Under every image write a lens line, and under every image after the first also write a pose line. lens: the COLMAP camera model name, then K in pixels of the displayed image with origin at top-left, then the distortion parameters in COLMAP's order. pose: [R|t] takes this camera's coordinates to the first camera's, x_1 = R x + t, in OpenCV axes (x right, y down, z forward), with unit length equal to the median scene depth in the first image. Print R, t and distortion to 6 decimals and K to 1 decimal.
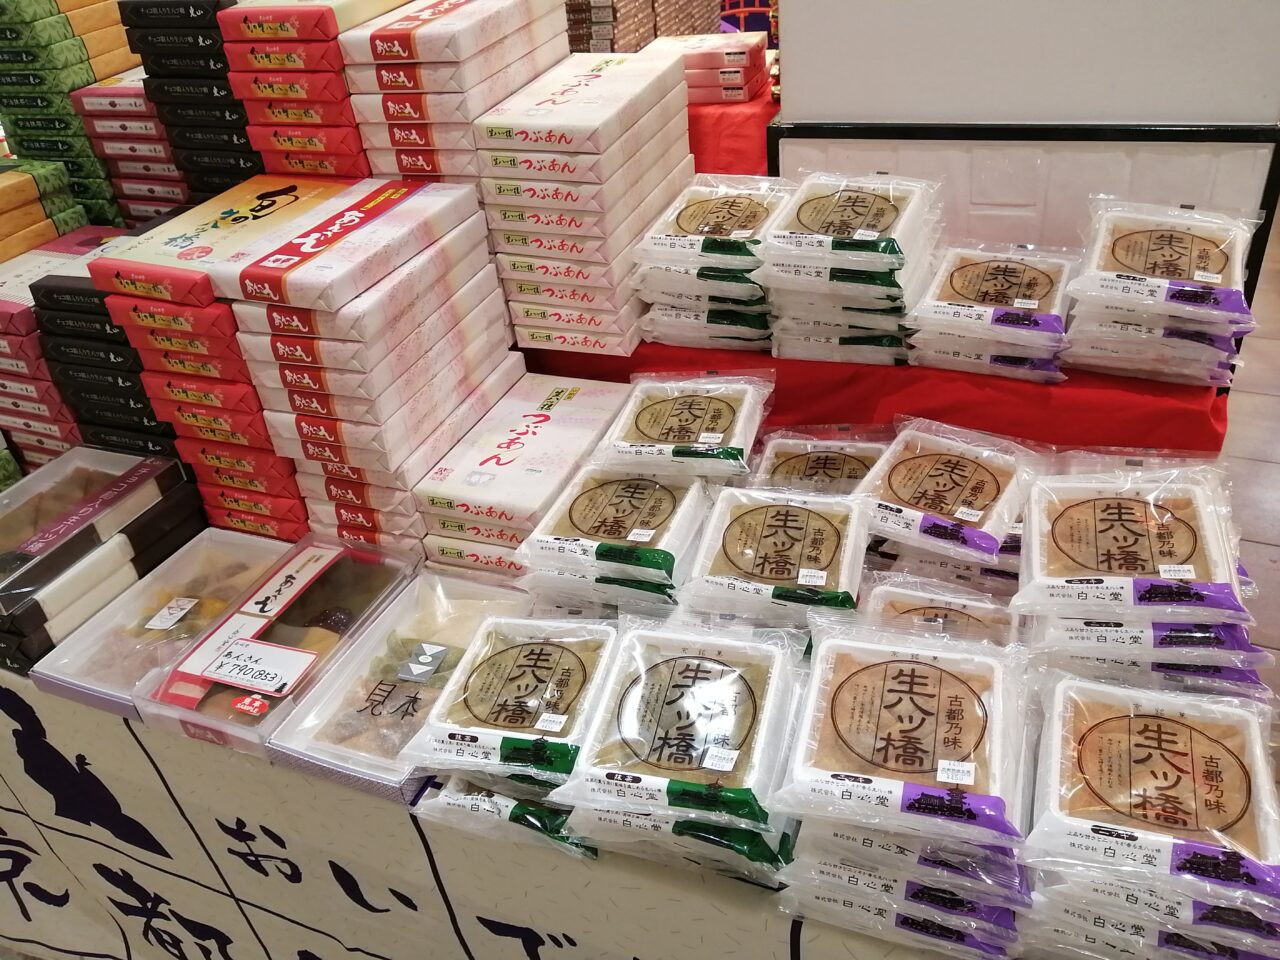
lens RADIAL K [[1004.5, 0, 635.1], [0, 1004.5, 429.2], [0, 0, 1]] dist [-0.044577, 0.046604]
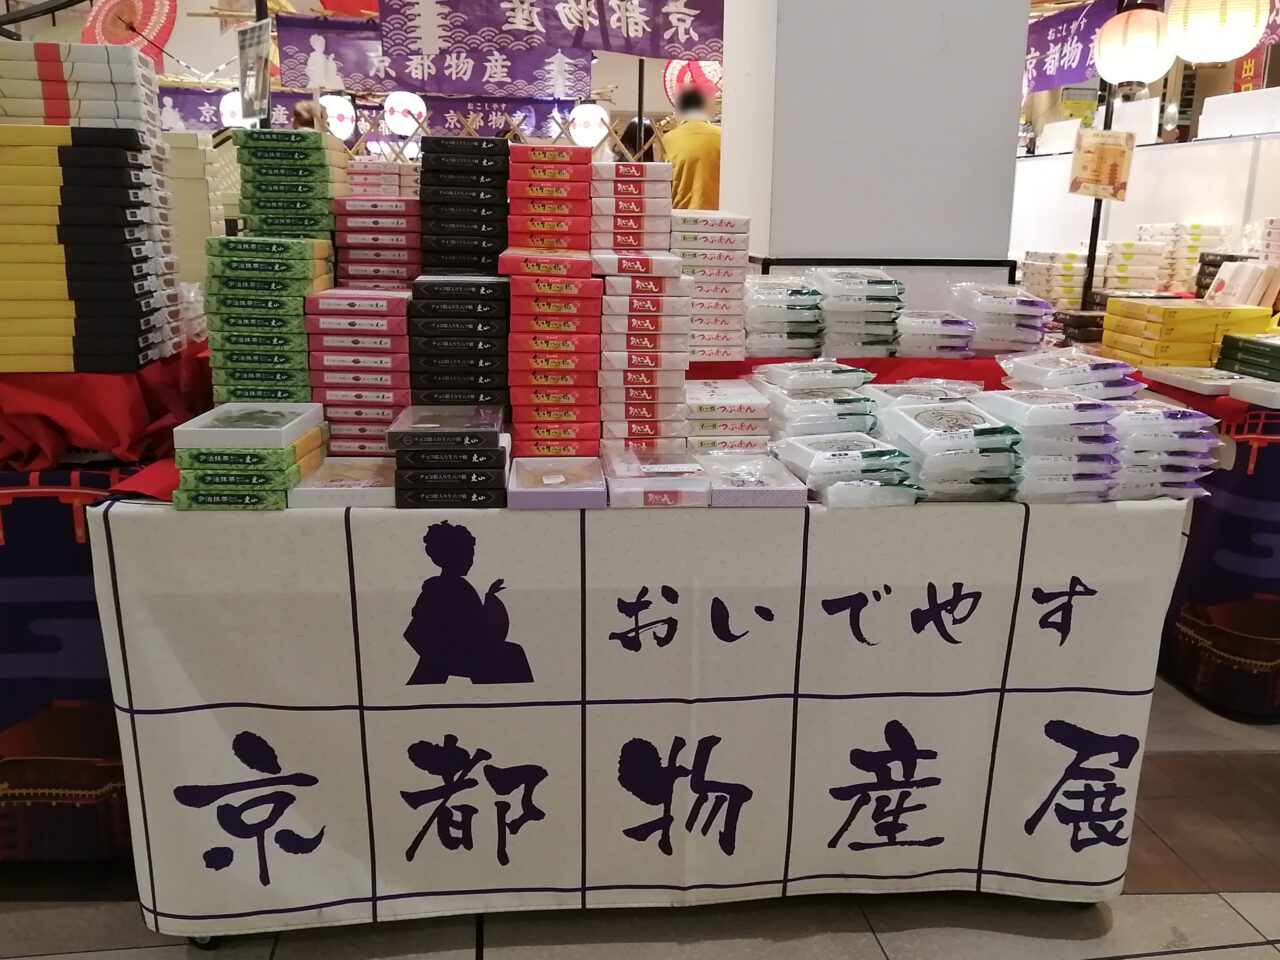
lens RADIAL K [[1004.5, 0, 635.1], [0, 1004.5, 429.2], [0, 0, 1]] dist [-0.044577, 0.046604]
pose [[0.898674, 0.011601, 0.438463, -0.962515], [0.142732, 0.937506, -0.317348, 0.576145], [-0.414743, 0.347775, 0.840857, -0.307560]]
